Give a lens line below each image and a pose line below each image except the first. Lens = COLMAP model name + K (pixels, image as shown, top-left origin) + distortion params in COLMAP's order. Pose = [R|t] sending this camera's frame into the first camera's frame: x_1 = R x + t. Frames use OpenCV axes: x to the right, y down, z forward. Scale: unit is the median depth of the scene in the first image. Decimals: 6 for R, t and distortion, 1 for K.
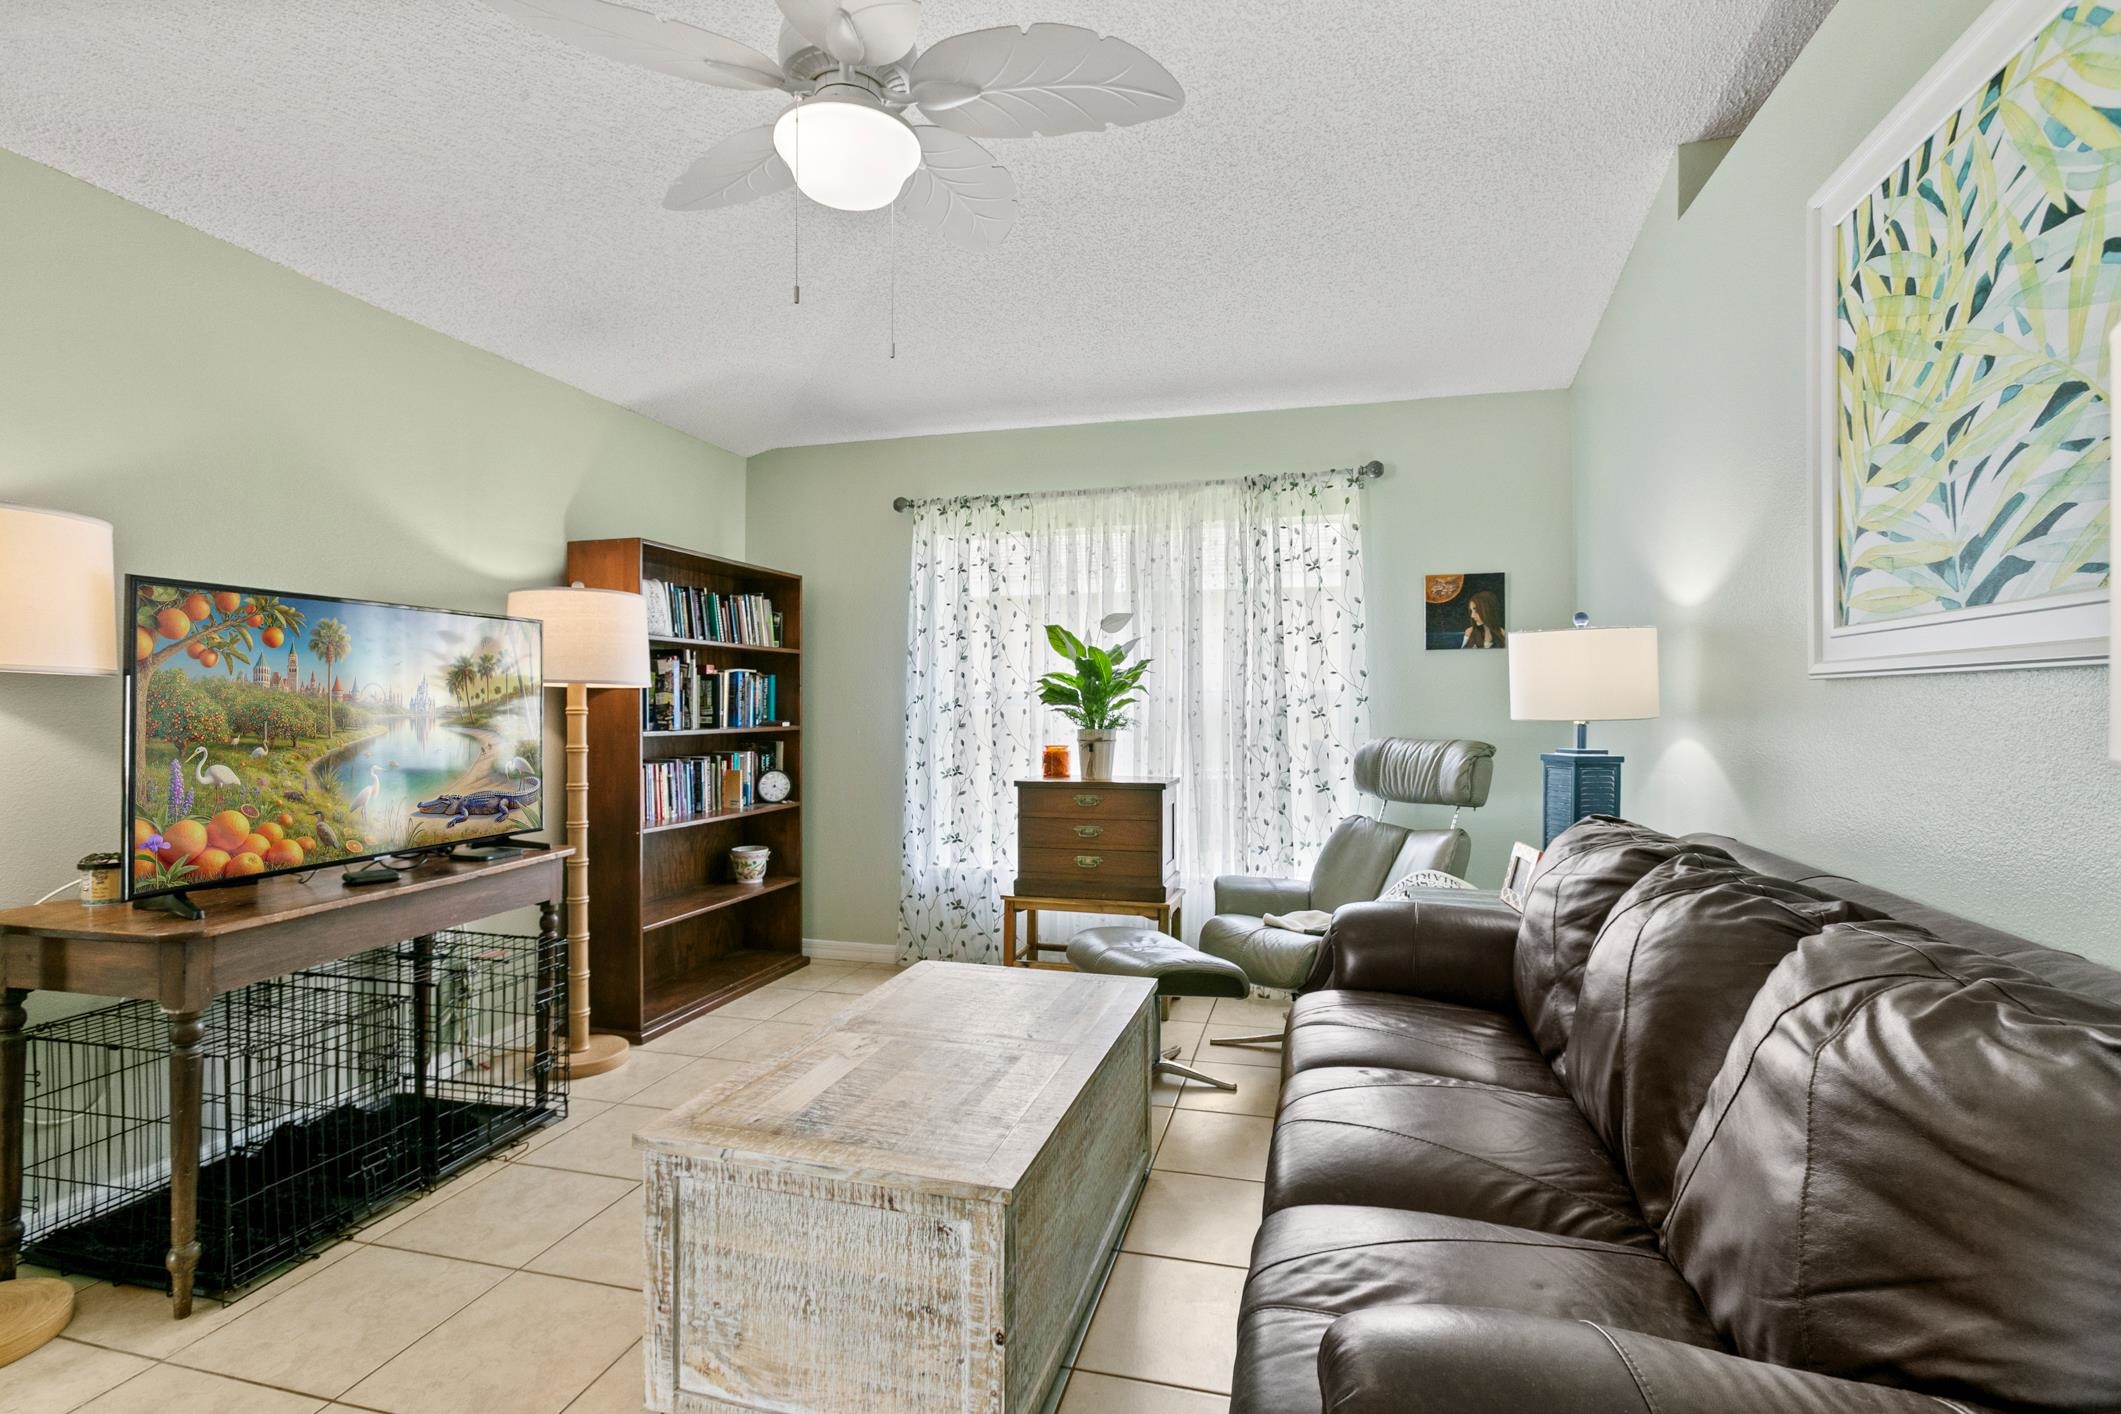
lens RADIAL K [[985.1, 0, 1081.5], [0, 985.1, 701.2], [0, 0, 1]] dist [-0.009412, 0.005979]
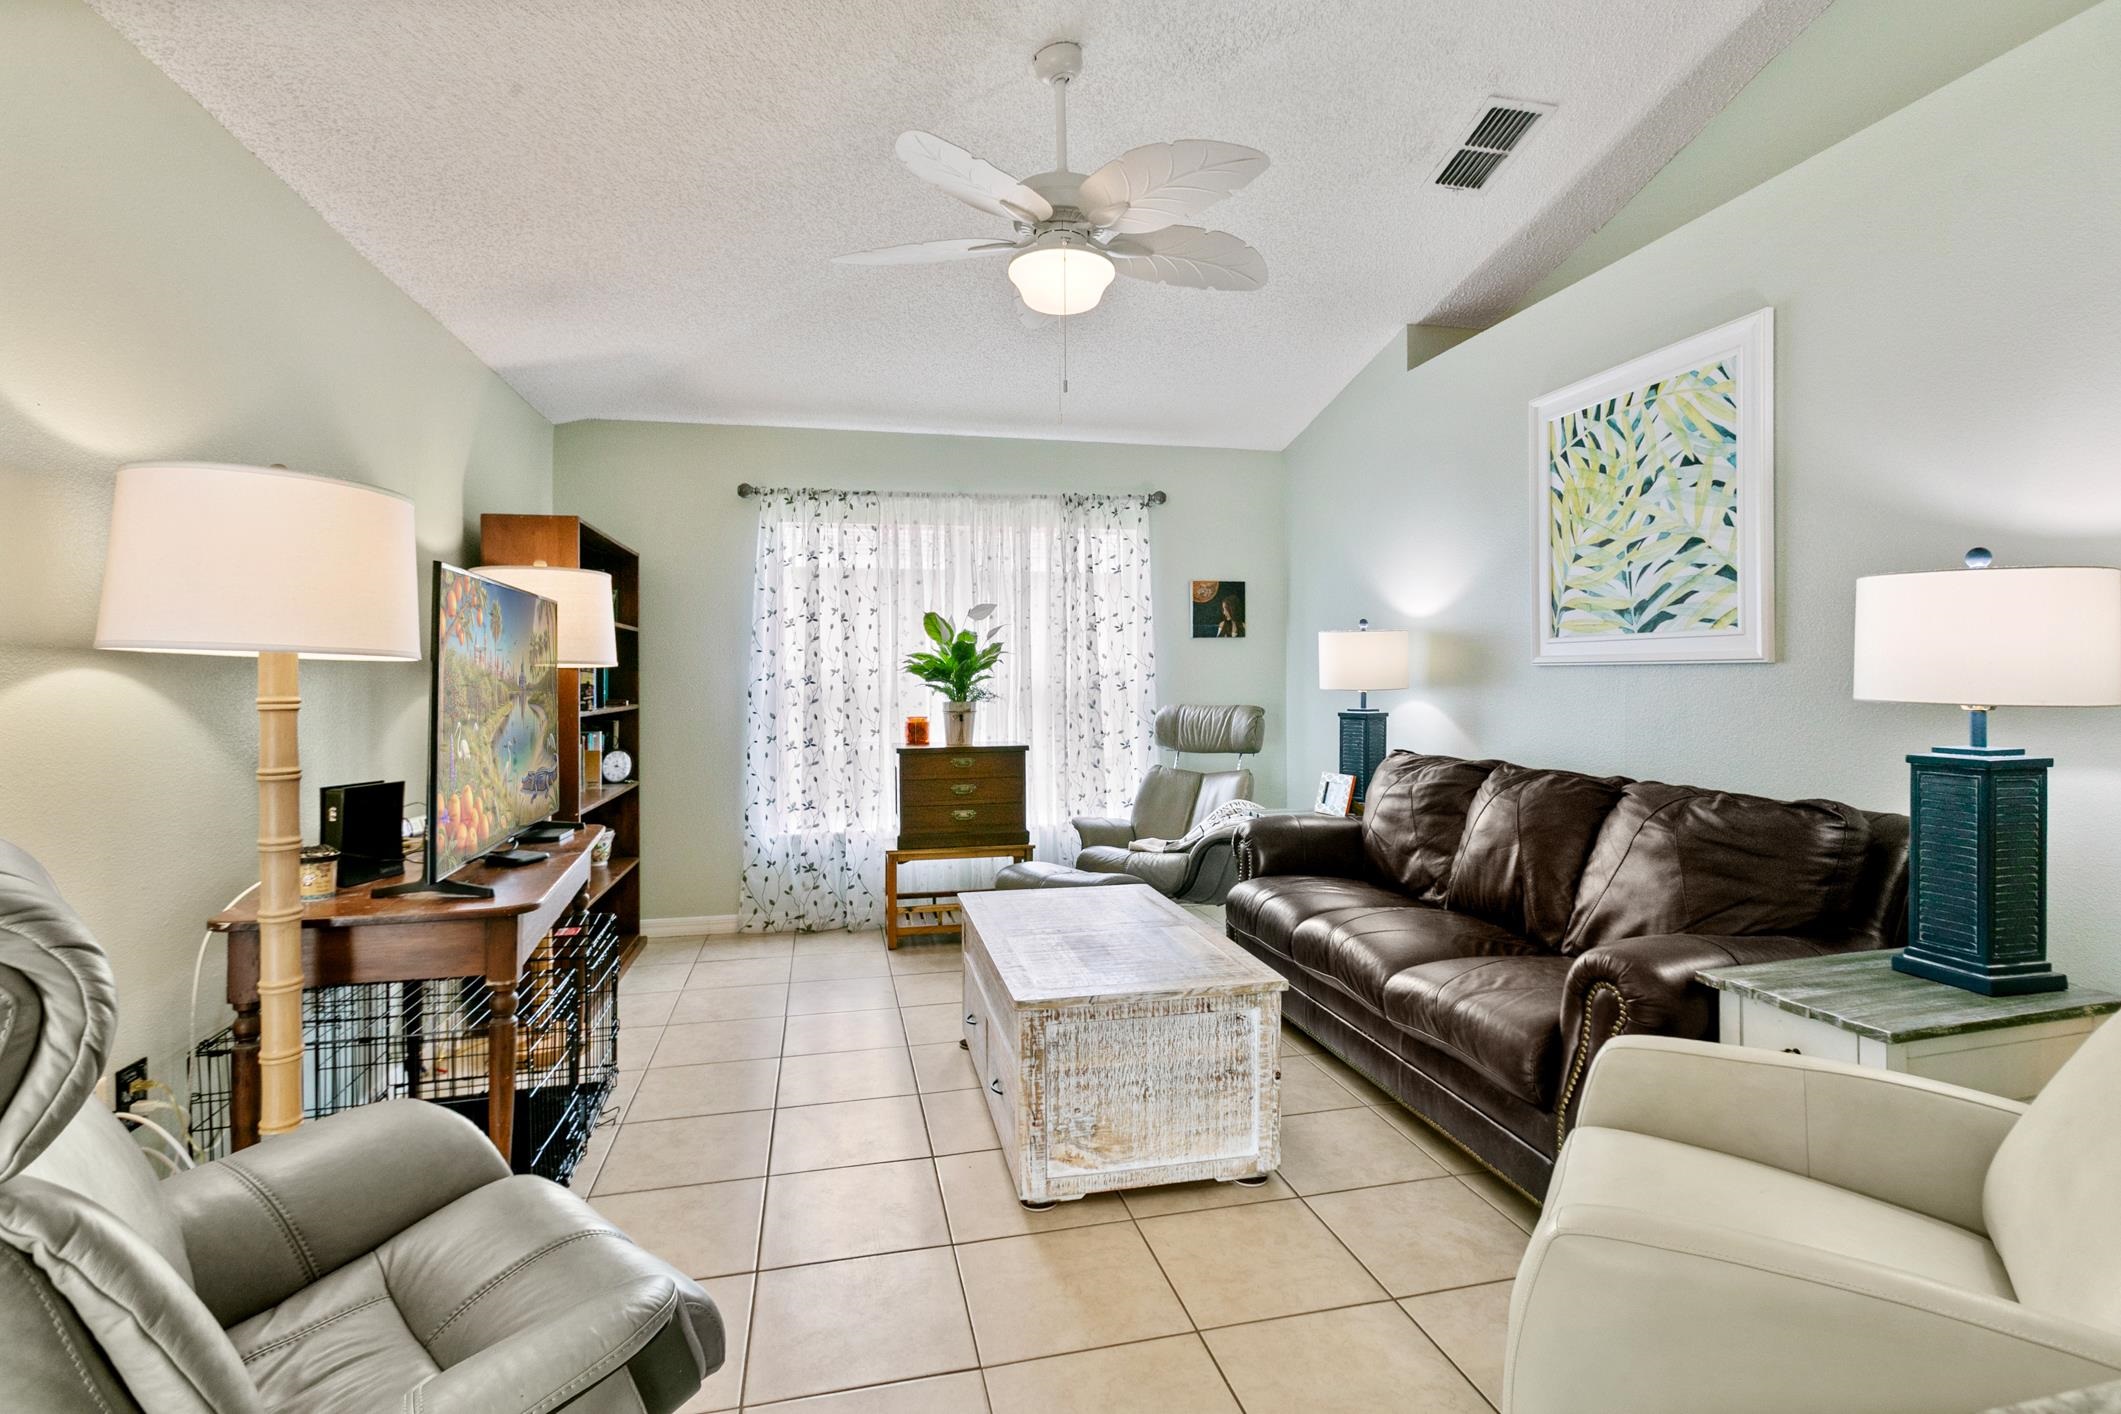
lens RADIAL K [[1028.4, 0, 1047.7], [0, 1028.4, 663.8], [0, 0, 1]] dist [-0.009693, 0.004588]
pose [[0.882673, 0.000251, 0.469987, -1.072455], [0.003579, 0.999967, -0.007256, -0.017823], [-0.469974, 0.008087, 0.882643, -0.284520]]
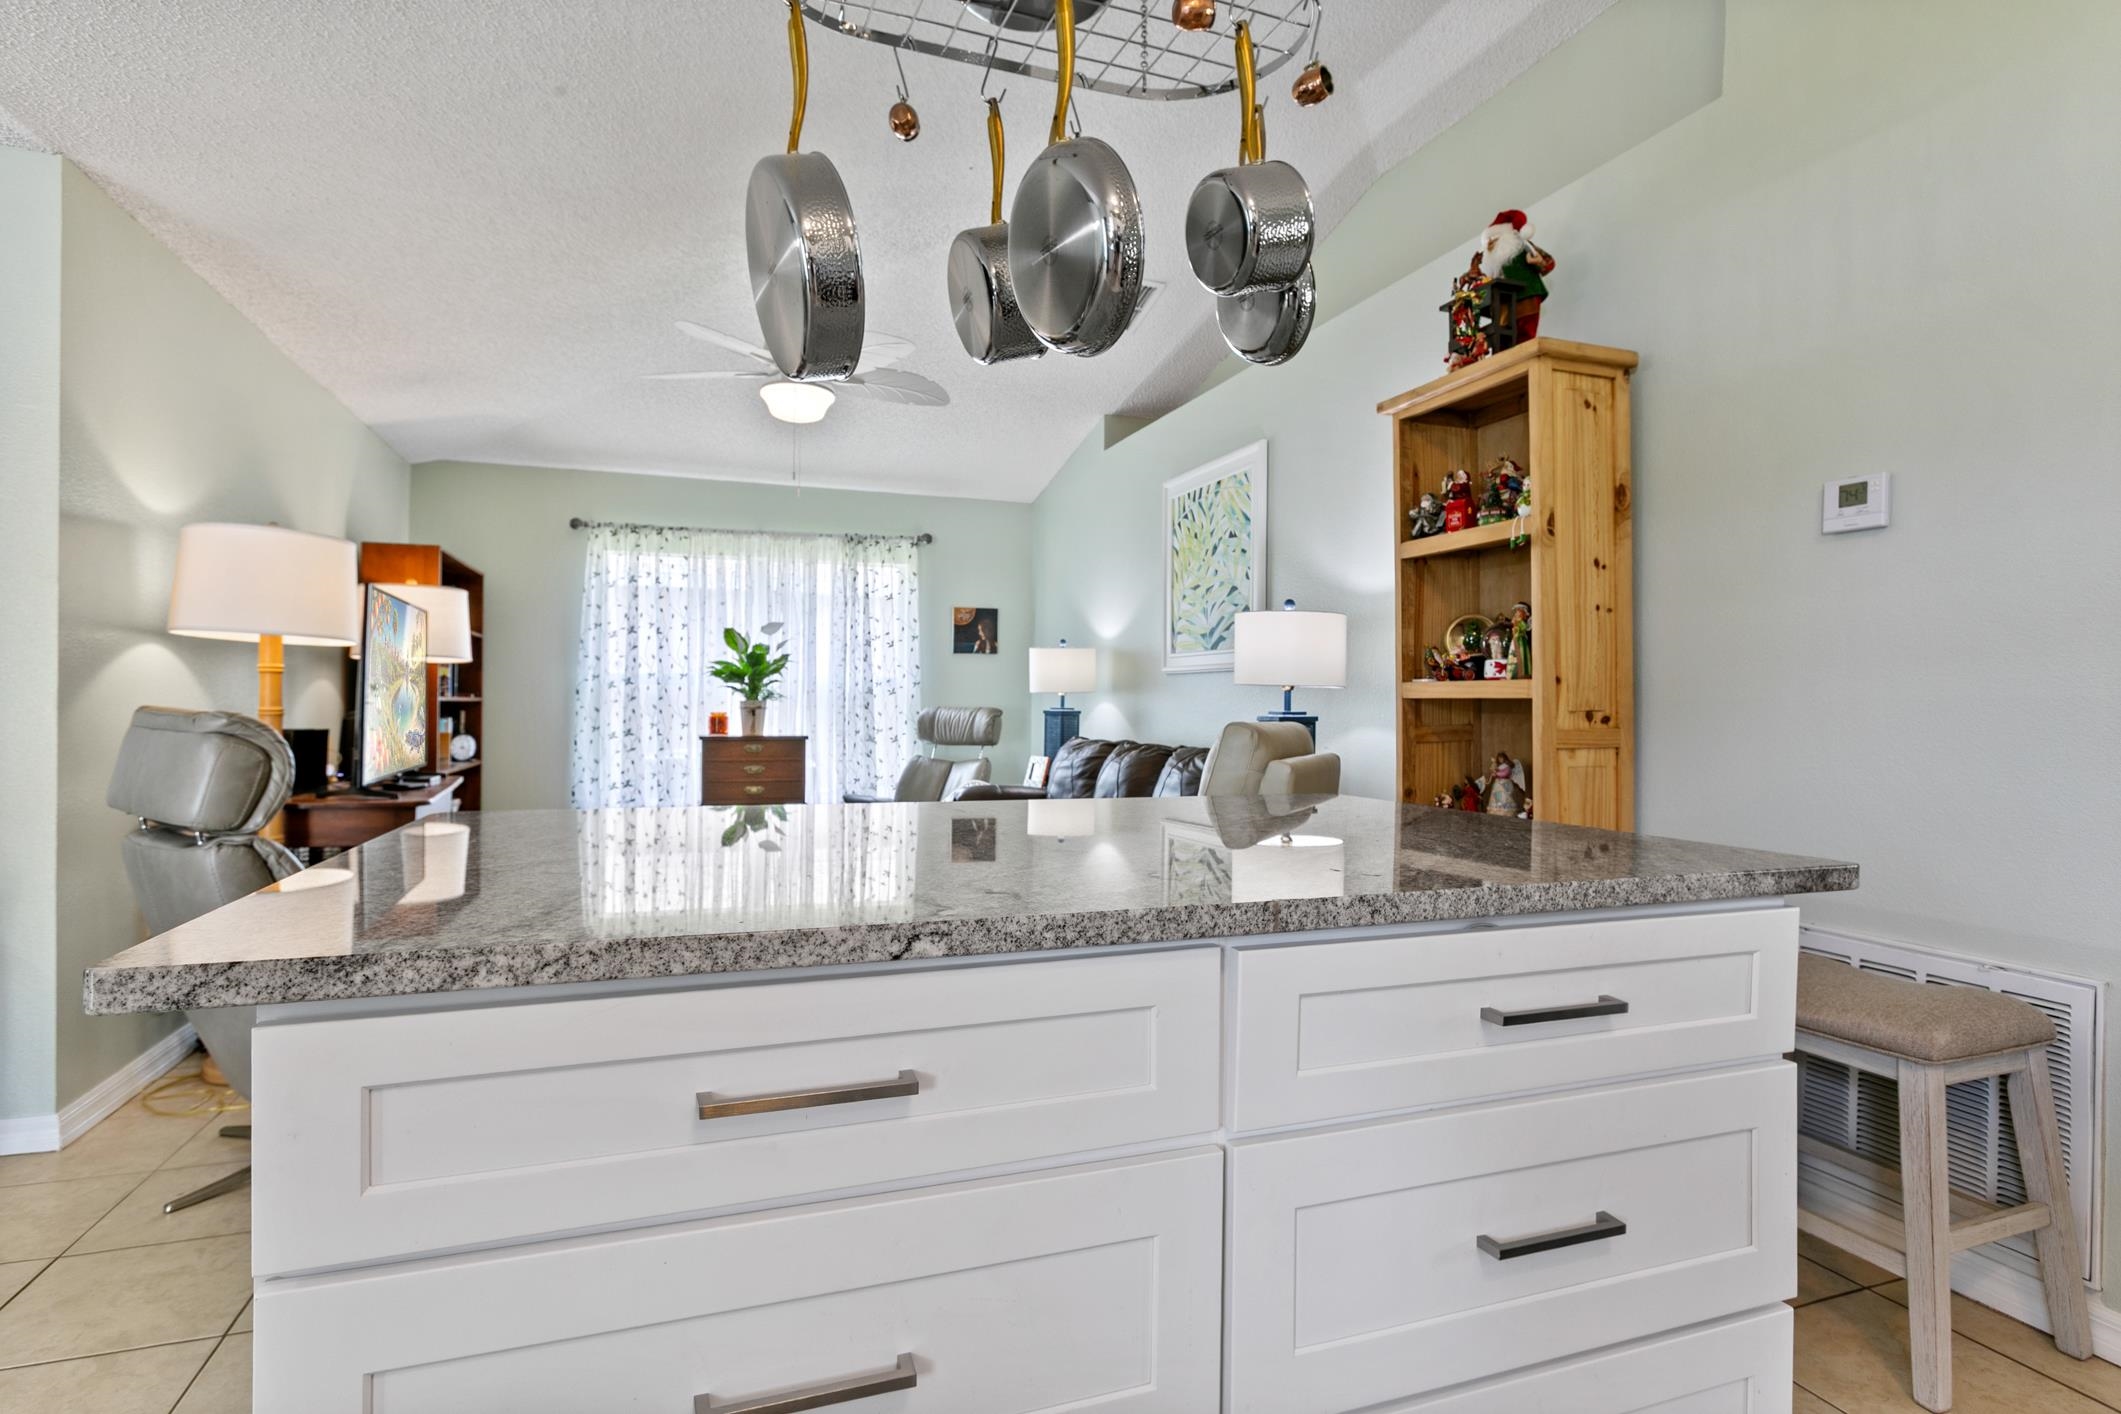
lens RADIAL K [[1103.3, 0, 1042.6], [0, 1103.3, 693.2], [0, 0, 1]] dist [-0.003485, 0.001245]
pose [[0.825452, 0.014051, 0.564297, -1.264883], [-0.011226, 0.999901, -0.008476, 0.062150], [-0.564360, 0.000662, 0.825528, -1.330340]]
